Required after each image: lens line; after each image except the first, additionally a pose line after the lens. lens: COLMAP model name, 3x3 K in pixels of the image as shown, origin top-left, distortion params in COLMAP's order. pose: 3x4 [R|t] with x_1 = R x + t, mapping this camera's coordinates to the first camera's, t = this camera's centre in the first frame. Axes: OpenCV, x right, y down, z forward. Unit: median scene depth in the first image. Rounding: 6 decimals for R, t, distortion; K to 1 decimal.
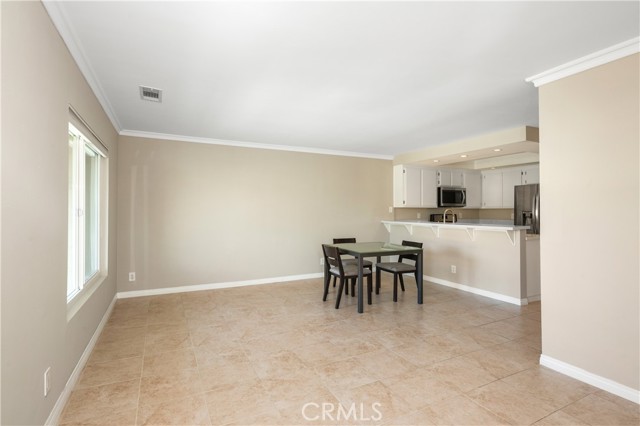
lens RADIAL K [[317.0, 0, 317.2], [0, 317.0, 206.2], [0, 0, 1]] dist [0.001855, -0.000248]
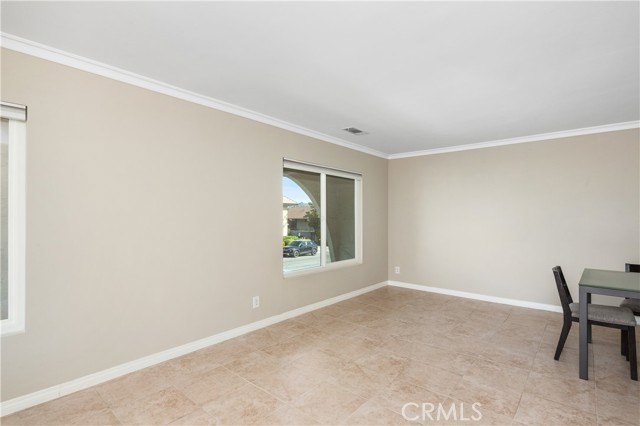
lens RADIAL K [[317.0, 0, 317.2], [0, 317.0, 206.2], [0, 0, 1]] dist [0.001855, -0.000248]
pose [[0.395641, -0.024659, -0.918074, 0.385249], [0.006883, 0.999691, -0.023885, 0.000176], [0.918379, 0.003131, 0.395688, 0.187365]]
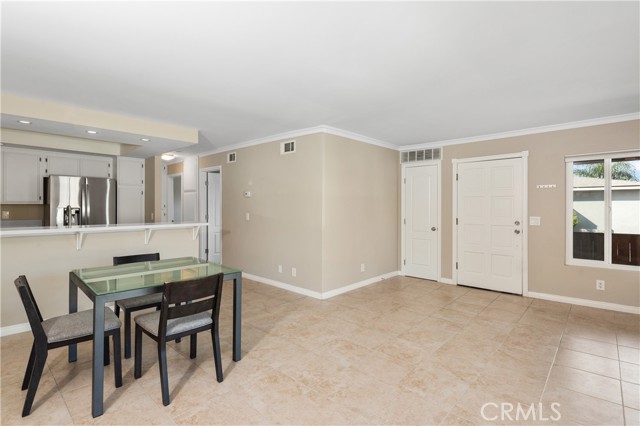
lens RADIAL K [[306.9, 0, 320.0], [0, 306.9, 213.0], [0, 0, 1]] dist [-0.001156, -0.000257]
pose [[-0.363762, -0.019392, 0.931290, -0.391635], [-0.015334, 0.999772, 0.014829, 0.008633], [-0.931366, -0.008887, -0.363977, 0.797186]]
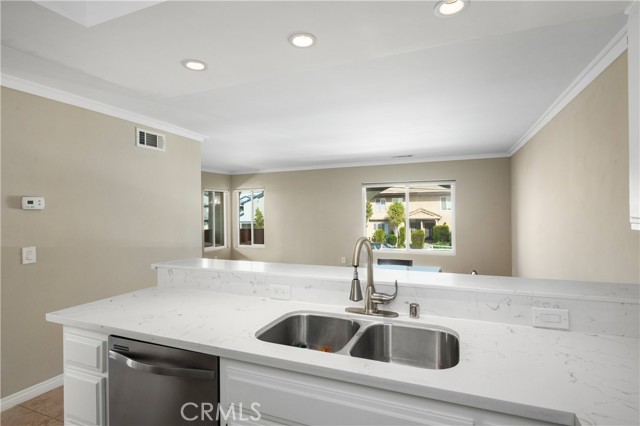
lens RADIAL K [[317.3, 0, 320.0], [0, 317.3, 213.0], [0, 0, 1]] dist [-0.000084, -0.000219]
pose [[-0.740125, 0.004646, -0.672453, 0.639476], [0.014424, 0.999856, -0.008967, -0.011838], [0.672314, -0.016336, -0.740086, 1.245392]]
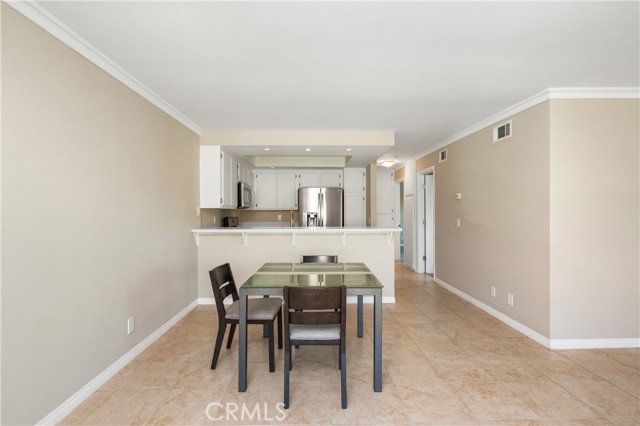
lens RADIAL K [[309.9, 0, 320.0], [0, 309.9, 213.0], [0, 0, 1]] dist [-0.000491, -0.000330]
pose [[0.412142, -0.005550, 0.911103, -0.309201], [-0.008725, 0.999912, 0.010038, 0.007077], [-0.911078, -0.012087, 0.412058, 0.643535]]
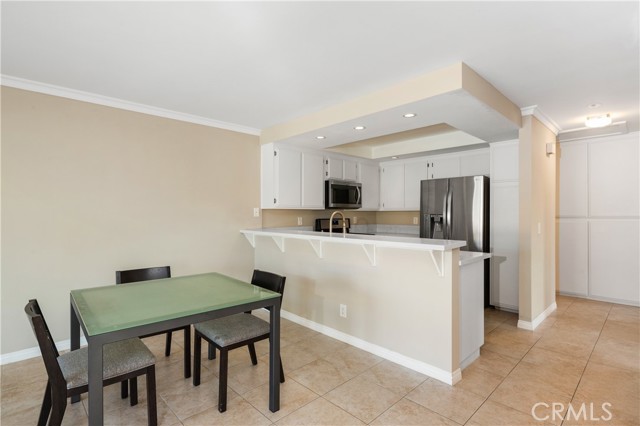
lens RADIAL K [[317.3, 0, 320.0], [0, 317.3, 213.0], [0, 0, 1]] dist [-0.000084, -0.000219]
pose [[0.951869, -0.001092, 0.306503, 0.199401], [-0.002523, 0.999932, 0.011398, 0.005867], [-0.306495, -0.011623, 0.951801, 0.432647]]
